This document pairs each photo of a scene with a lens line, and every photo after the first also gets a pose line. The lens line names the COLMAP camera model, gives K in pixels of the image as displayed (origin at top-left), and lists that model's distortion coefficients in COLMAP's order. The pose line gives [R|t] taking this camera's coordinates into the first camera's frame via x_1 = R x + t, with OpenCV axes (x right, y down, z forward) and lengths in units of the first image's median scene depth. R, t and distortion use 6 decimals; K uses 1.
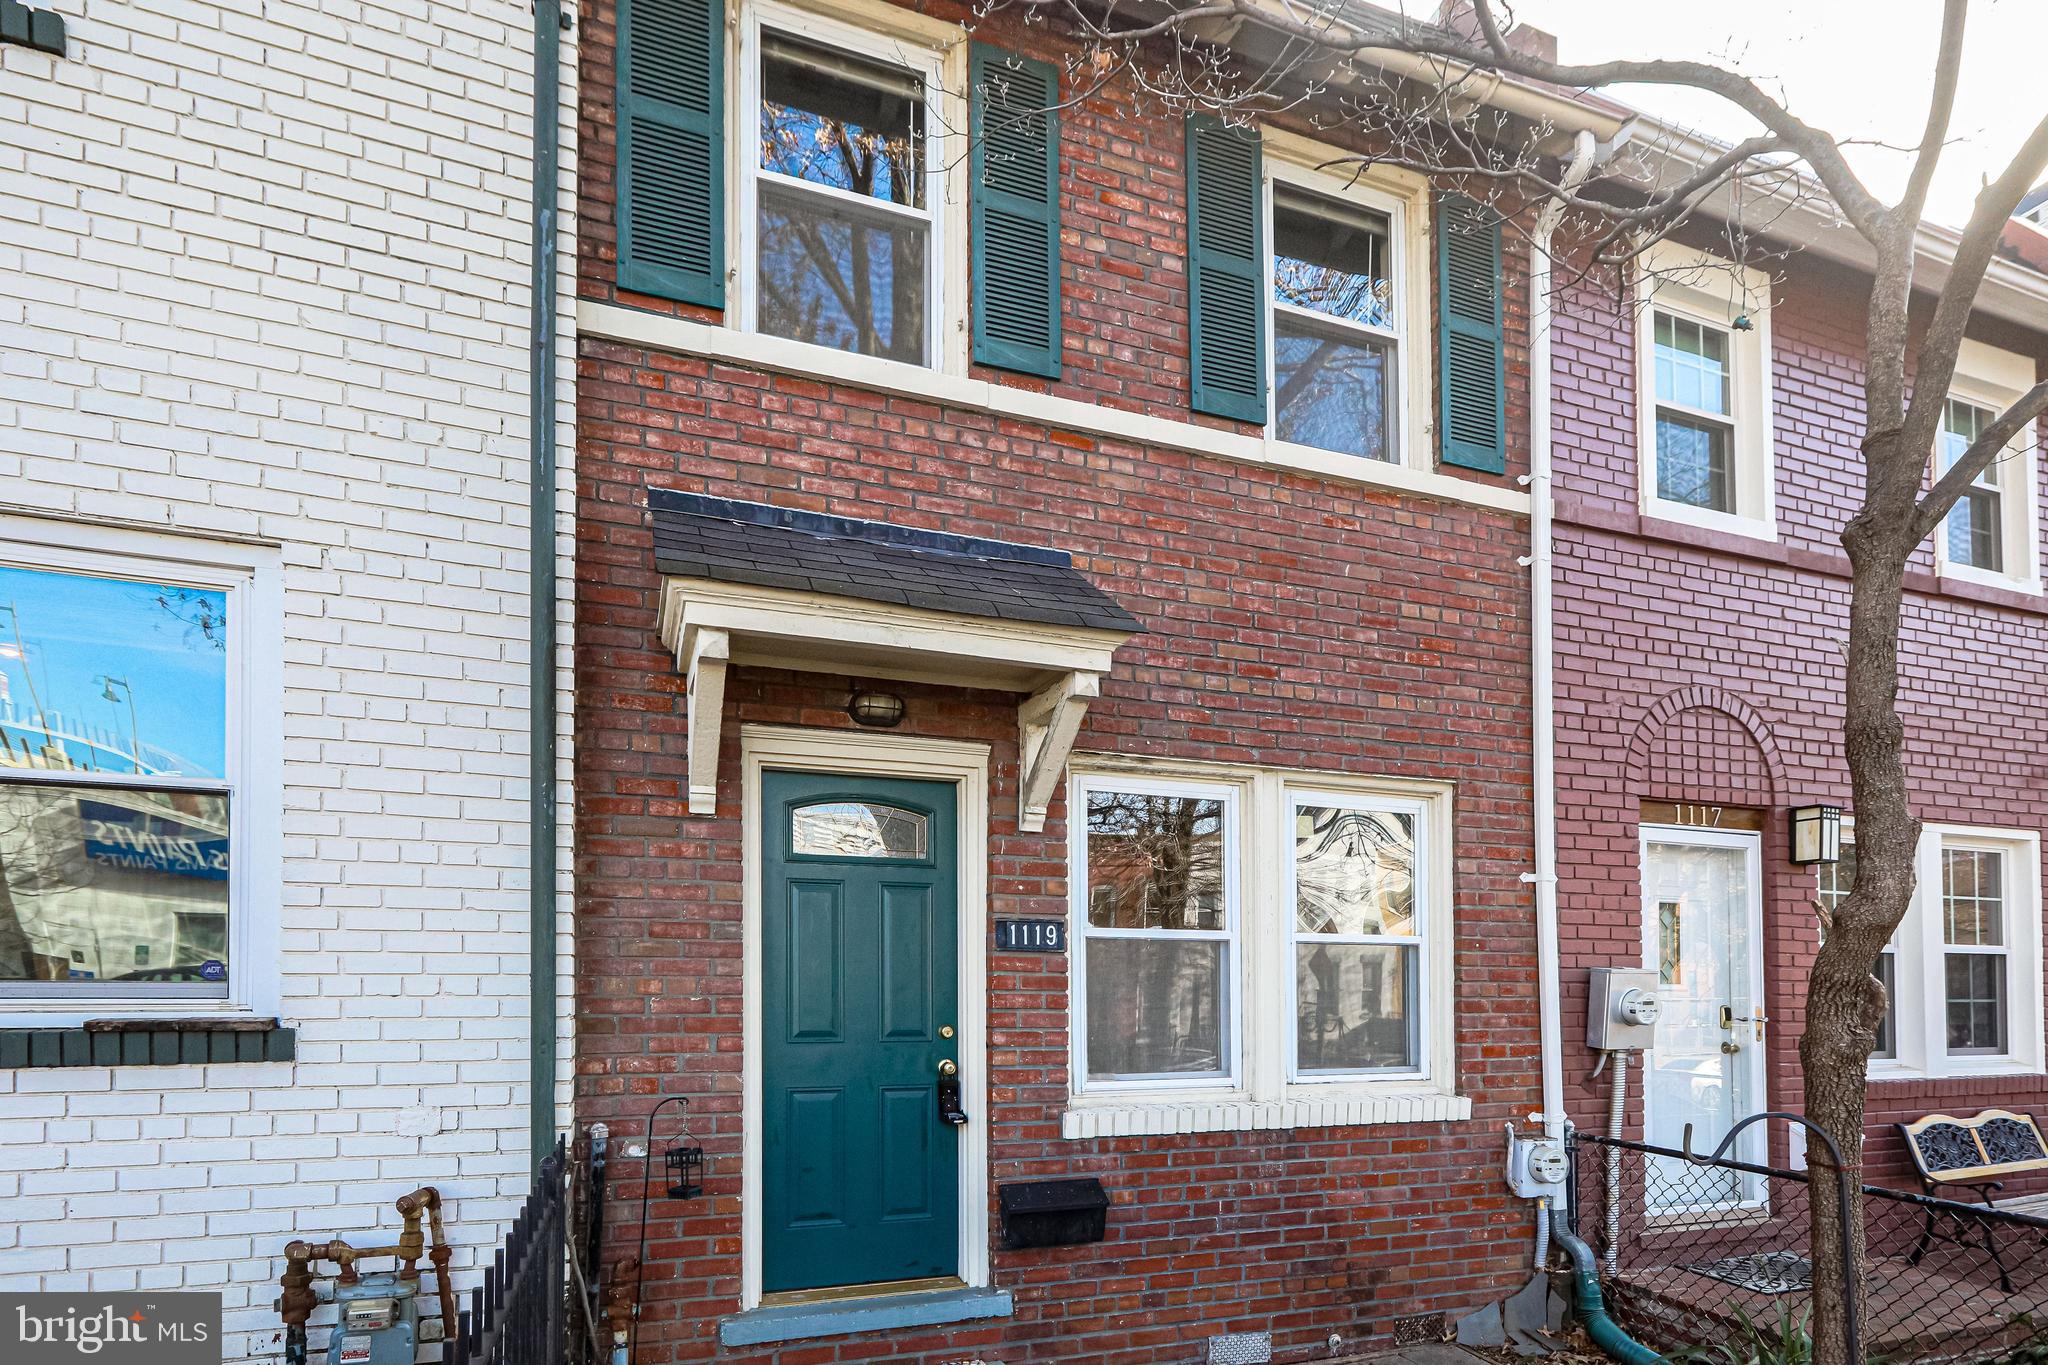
lens RADIAL K [[998.1, 0, 1024.0], [0, 998.1, 682.5], [0, 0, 1]] dist [0.018668, -0.001894]
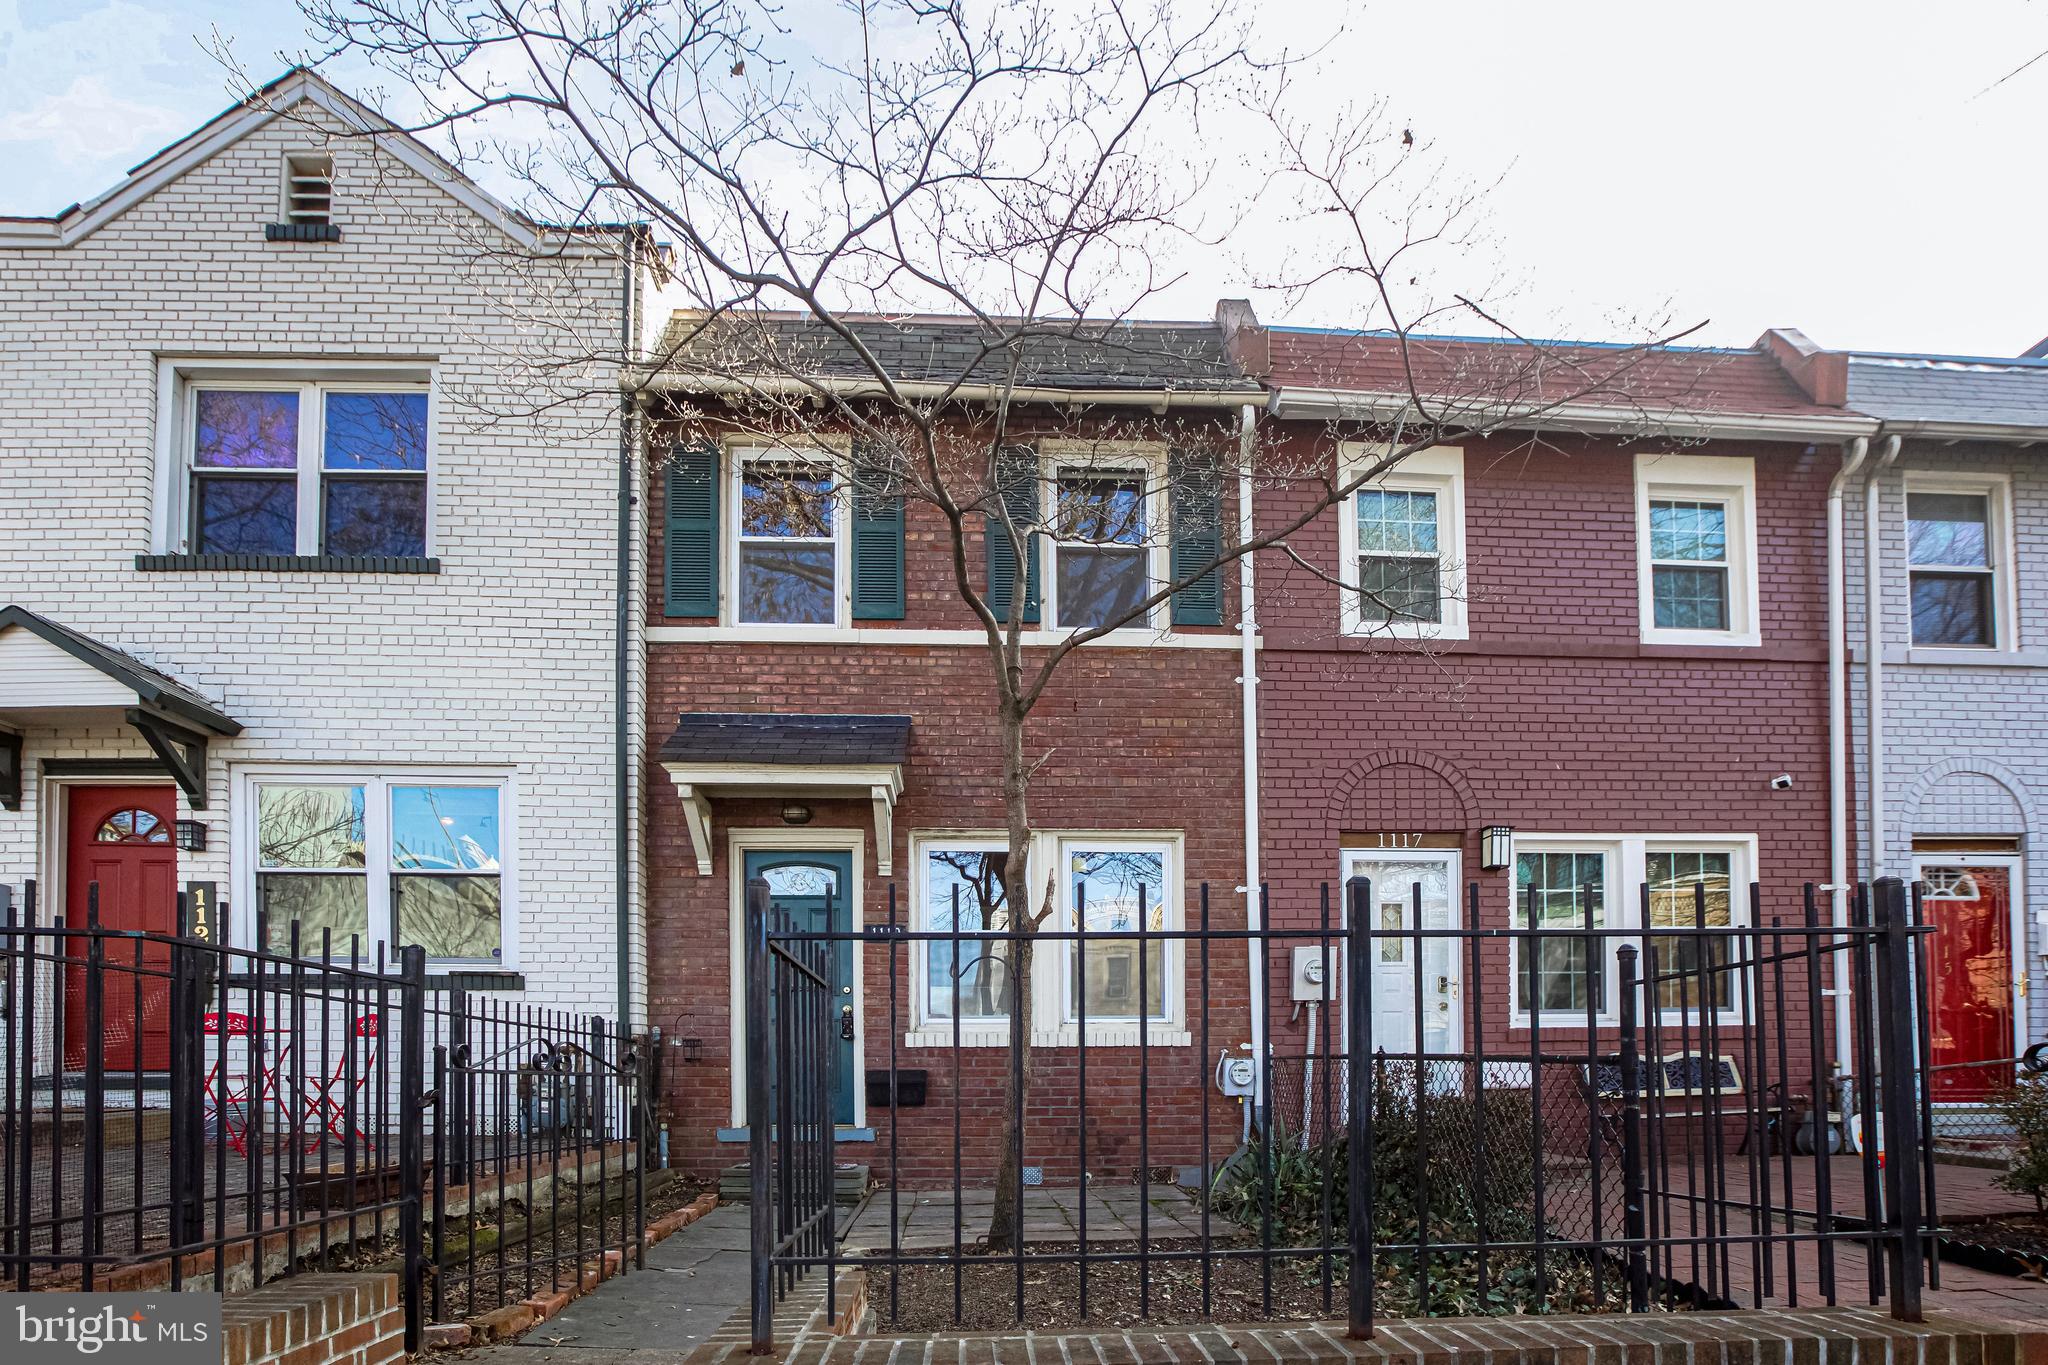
lens RADIAL K [[915.4, 0, 1035.0], [0, 915.4, 686.5], [0, 0, 1]] dist [0.000780, 0.000220]
pose [[0.961825, -0.112853, -0.249314, 0.665671], [0.089644, 0.990675, -0.102598, 0.004420], [0.258567, 0.076332, 0.962973, -0.509251]]
